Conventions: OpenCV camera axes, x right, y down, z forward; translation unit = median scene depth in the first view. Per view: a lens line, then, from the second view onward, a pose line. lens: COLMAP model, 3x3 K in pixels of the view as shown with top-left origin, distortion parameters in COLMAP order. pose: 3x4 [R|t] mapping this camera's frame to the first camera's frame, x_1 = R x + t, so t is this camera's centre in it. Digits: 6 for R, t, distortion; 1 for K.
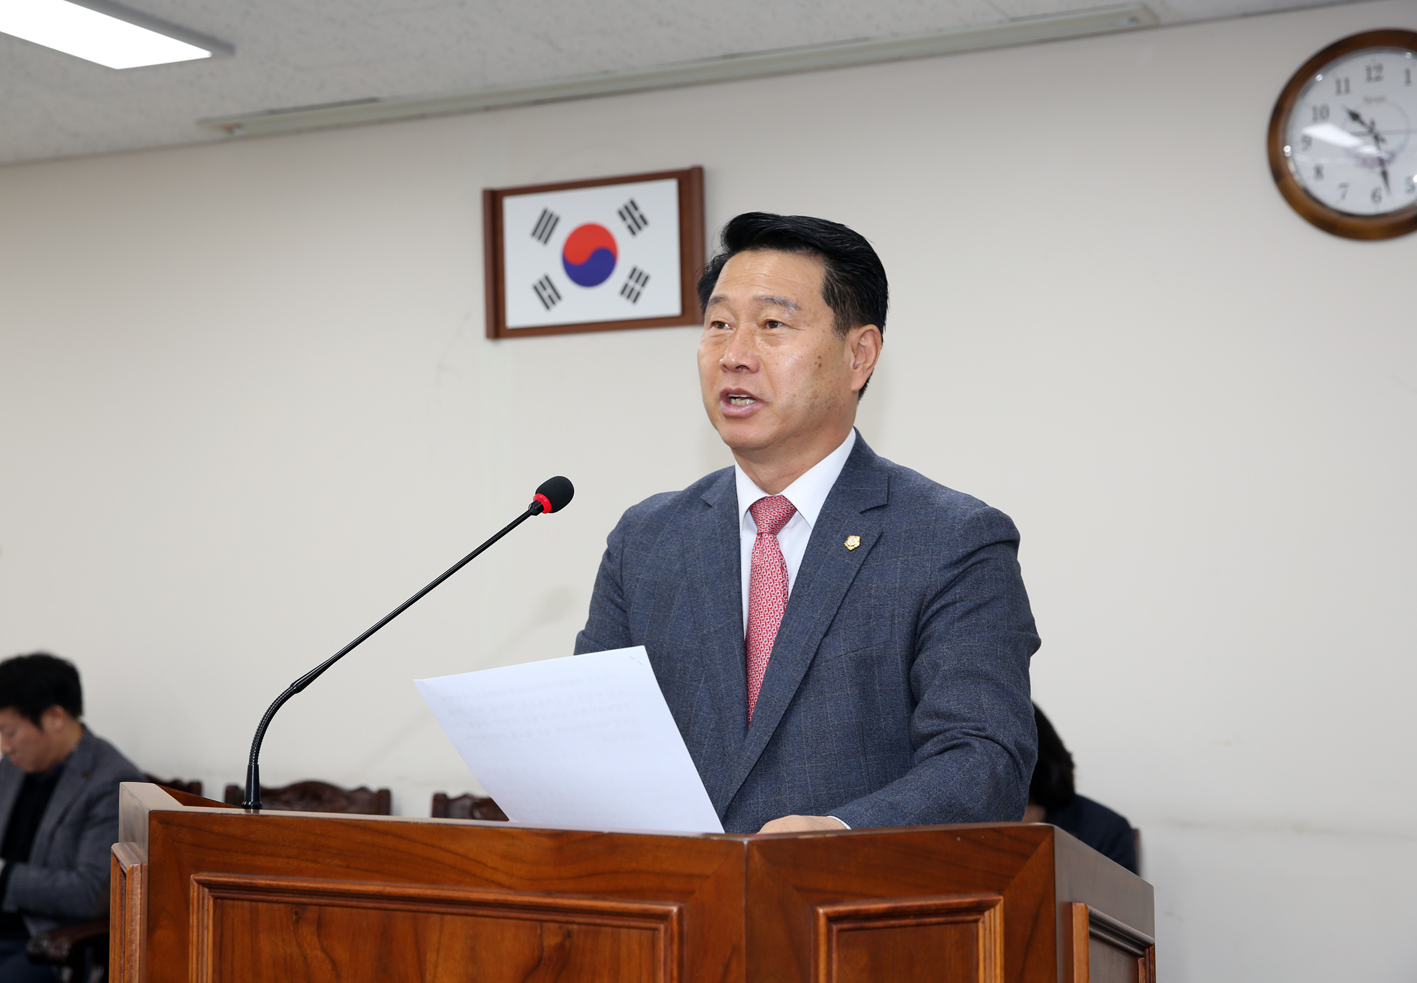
lens RADIAL K [[2052.0, 0, 676.1], [0, 2052.0, 493.8], [0, 0, 1]] dist [0.046922, 0.000000]
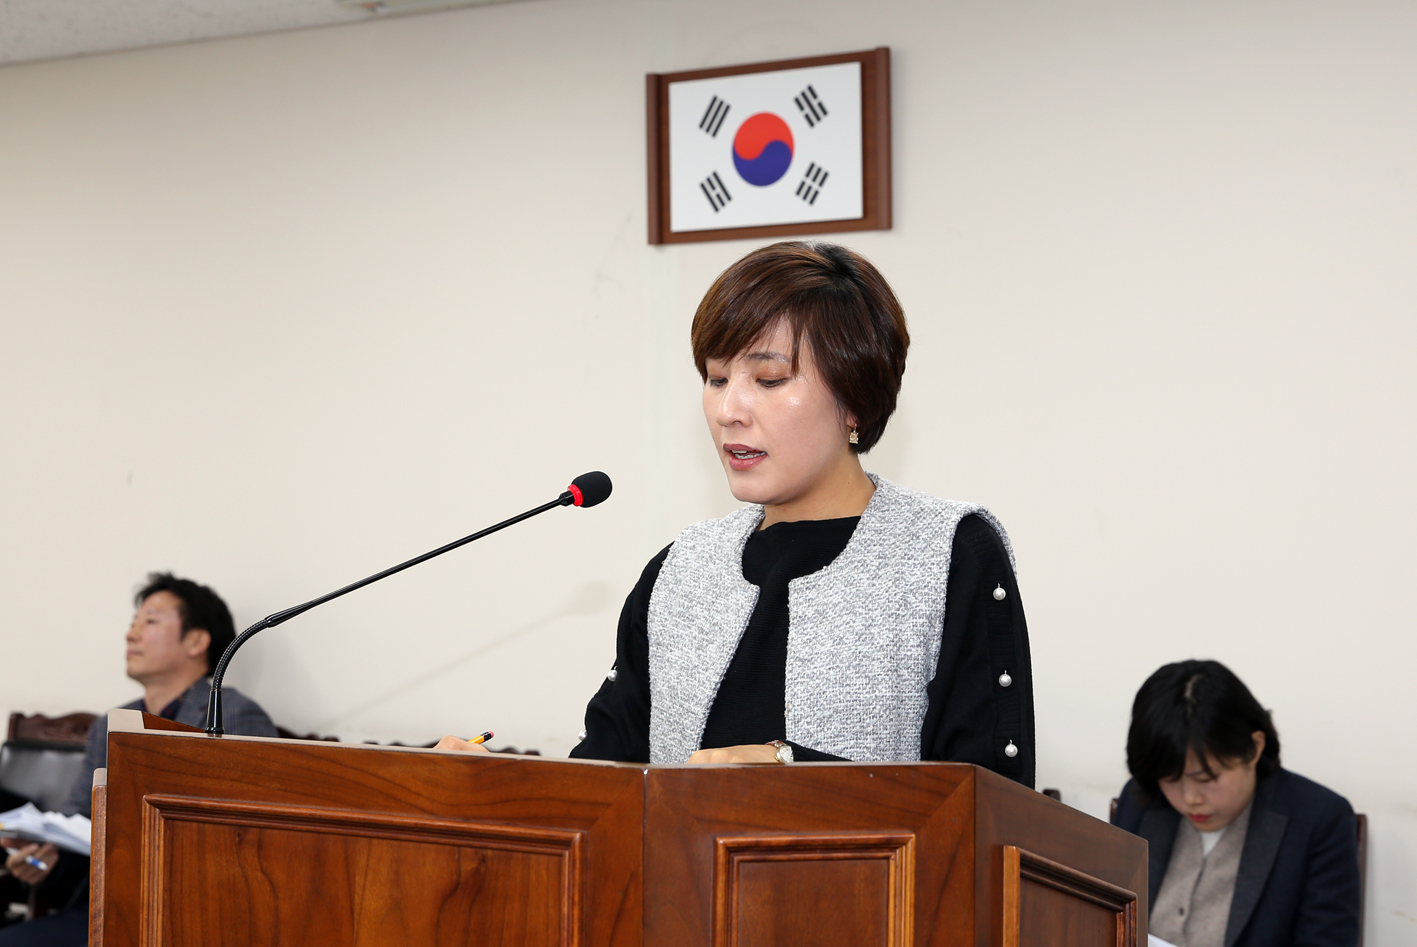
lens RADIAL K [[2484.8, 0, 710.5], [0, 2484.8, 480.3], [0, 0, 1]] dist [0.015305, 0.000000]
pose [[0.993191, 0.012264, -0.115851, 0.182968], [-0.009469, 0.999651, 0.024645, -0.002624], [0.116113, -0.023380, 0.992961, -0.179534]]
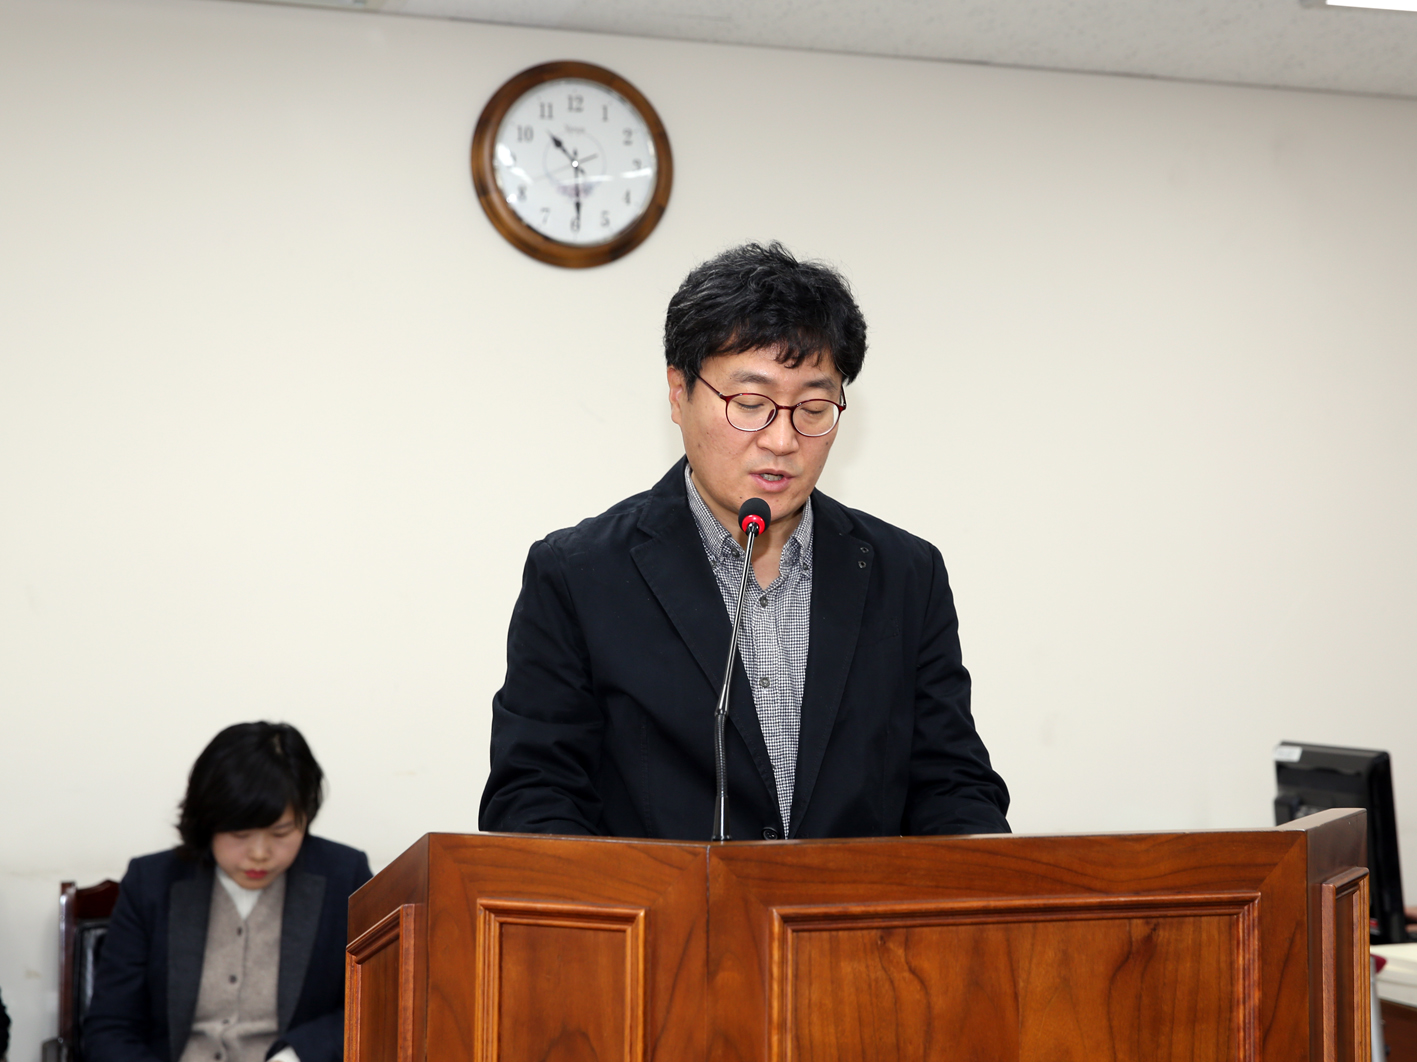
lens RADIAL K [[2456.2, 0, 708.2], [0, 2456.2, 526.7], [0, 0, 1]] dist [0.084111, 0.000000]
pose [[0.708961, 0.032019, 0.704521, -1.080076], [-0.041595, 0.999128, -0.003551, 0.012366], [-0.704020, -0.026787, 0.709674, 0.216034]]
